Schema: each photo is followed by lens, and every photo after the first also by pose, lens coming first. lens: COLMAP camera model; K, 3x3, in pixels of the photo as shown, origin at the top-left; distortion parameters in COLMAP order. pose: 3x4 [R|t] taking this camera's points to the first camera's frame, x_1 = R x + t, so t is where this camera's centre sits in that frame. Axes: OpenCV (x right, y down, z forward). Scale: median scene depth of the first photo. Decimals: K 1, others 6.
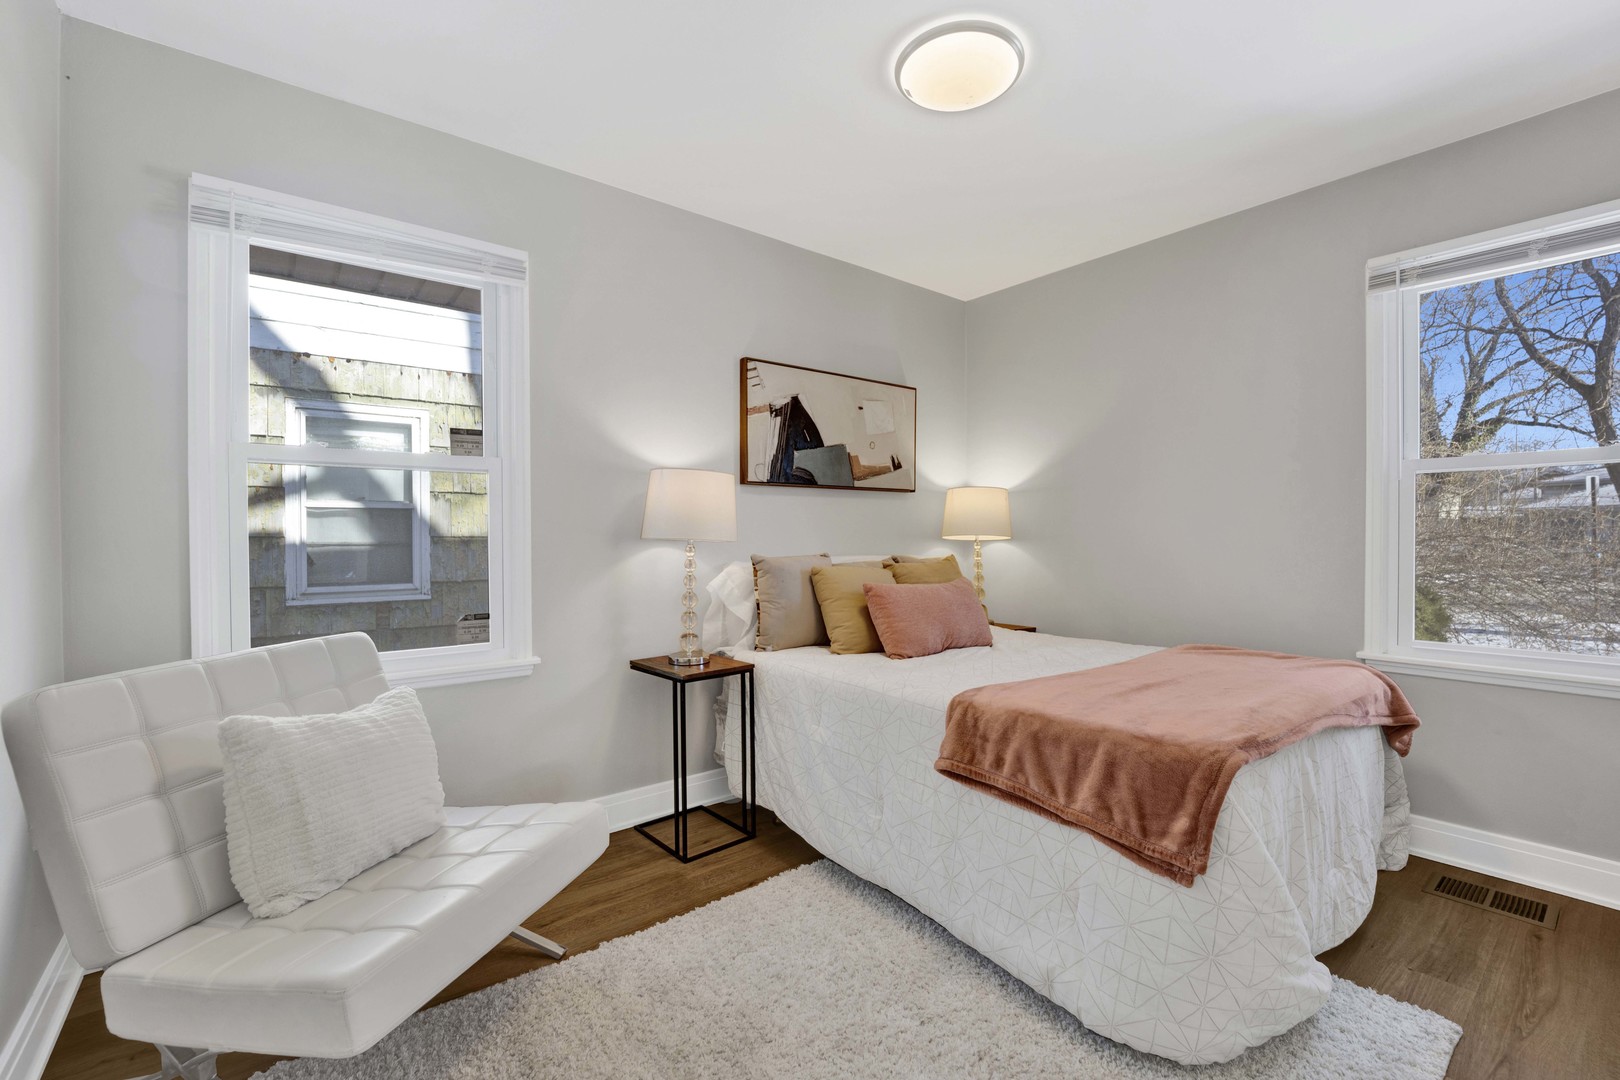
lens RADIAL K [[686.7, 0, 804.3], [0, 686.7, 537.7], [0, 0, 1]] dist [-0.021895, 0.000217]
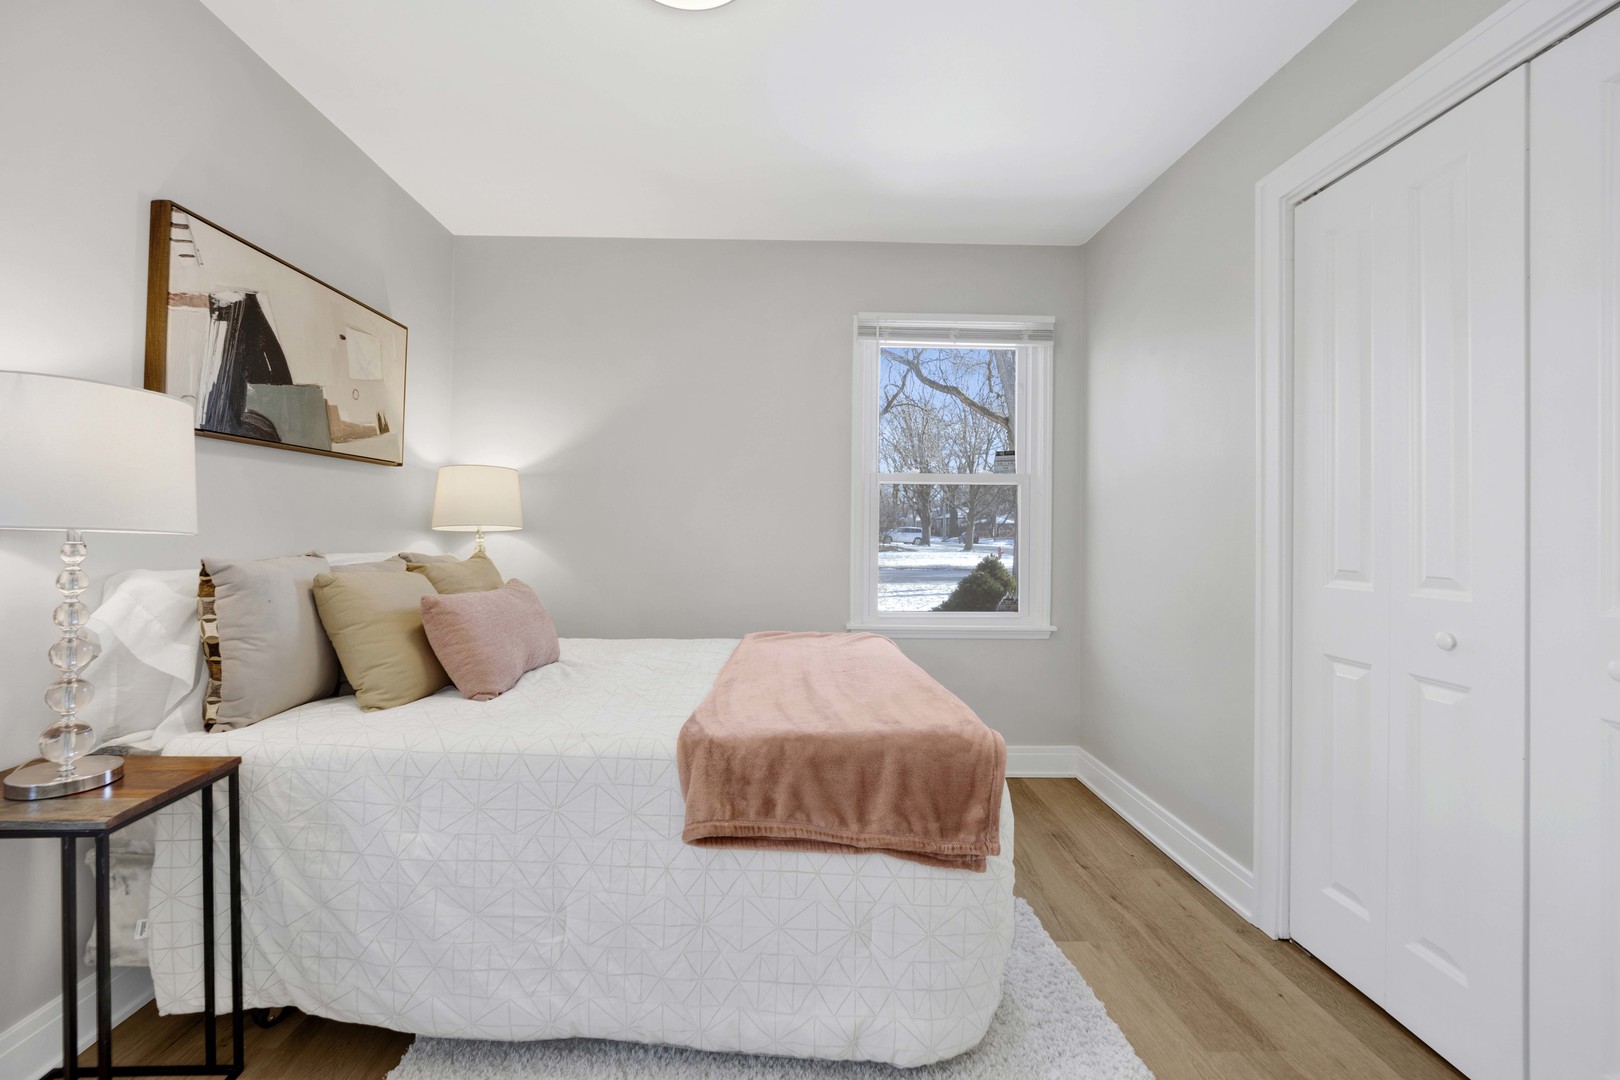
lens RADIAL K [[675.2, 0, 804.6], [0, 675.2, 516.2], [0, 0, 1]] dist [-0.022727, -0.000527]
pose [[0.604899, 0.022133, 0.795995, -0.211190], [-0.009014, 0.999740, -0.020948, -0.001221], [-0.796251, 0.005496, 0.604941, 0.296934]]
